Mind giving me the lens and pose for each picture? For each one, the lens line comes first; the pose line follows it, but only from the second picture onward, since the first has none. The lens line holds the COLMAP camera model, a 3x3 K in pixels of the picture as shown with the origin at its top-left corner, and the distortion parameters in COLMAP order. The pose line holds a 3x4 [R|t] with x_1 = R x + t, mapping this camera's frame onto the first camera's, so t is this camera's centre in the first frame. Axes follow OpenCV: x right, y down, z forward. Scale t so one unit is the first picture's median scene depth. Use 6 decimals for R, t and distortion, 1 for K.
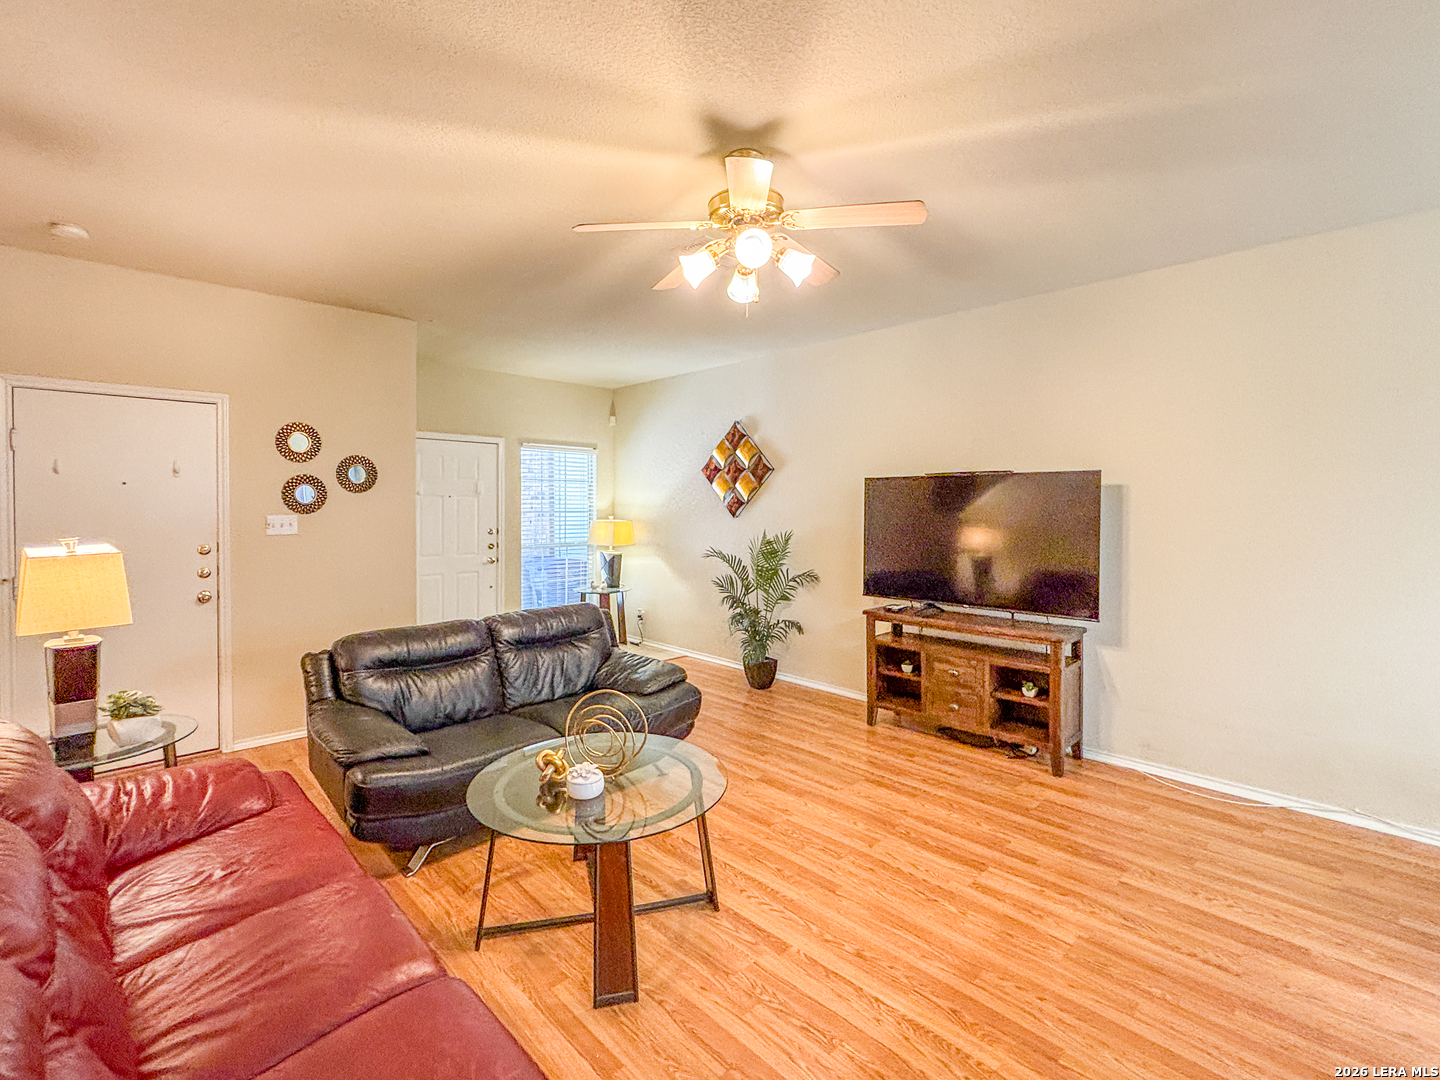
lens RADIAL K [[652.1, 0, 696.9], [0, 652.1, 515.7], [0, 0, 1]] dist [0.016840, 0.000200]
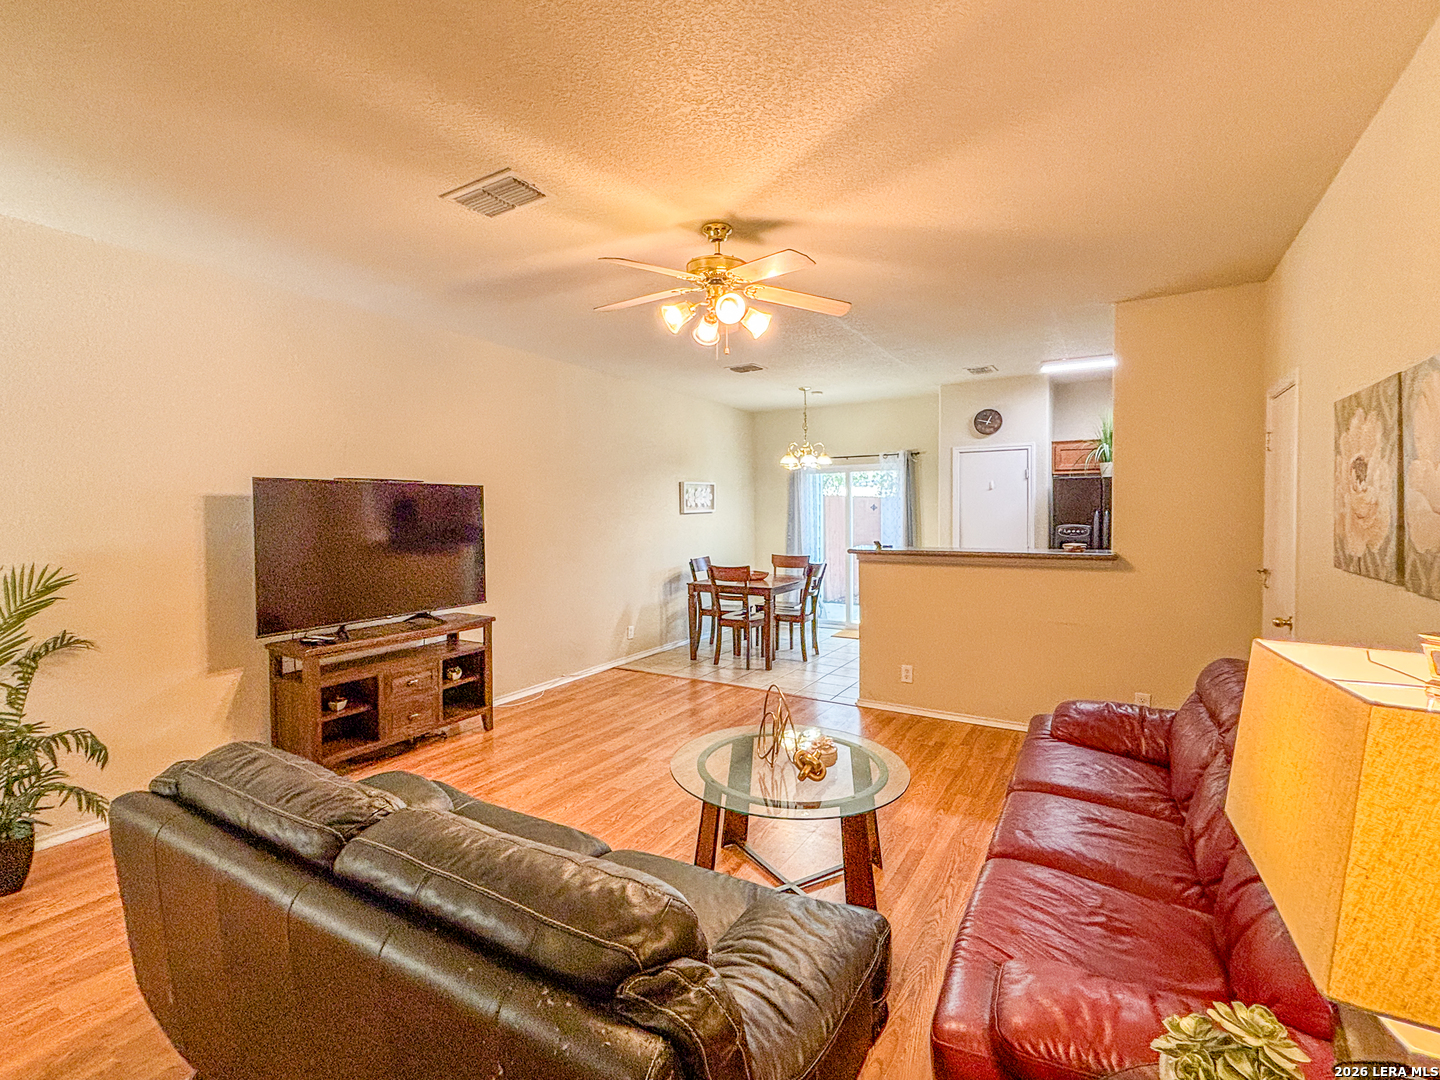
lens RADIAL K [[654.1, 0, 722.2], [0, 654.1, 534.3], [0, 0, 1]] dist [0.001414, -0.000048]
pose [[-0.258627, -0.035895, 0.965310, -0.727860], [0.019907, 0.998899, 0.042477, -0.018246], [-0.965772, 0.030202, -0.257628, 0.856054]]
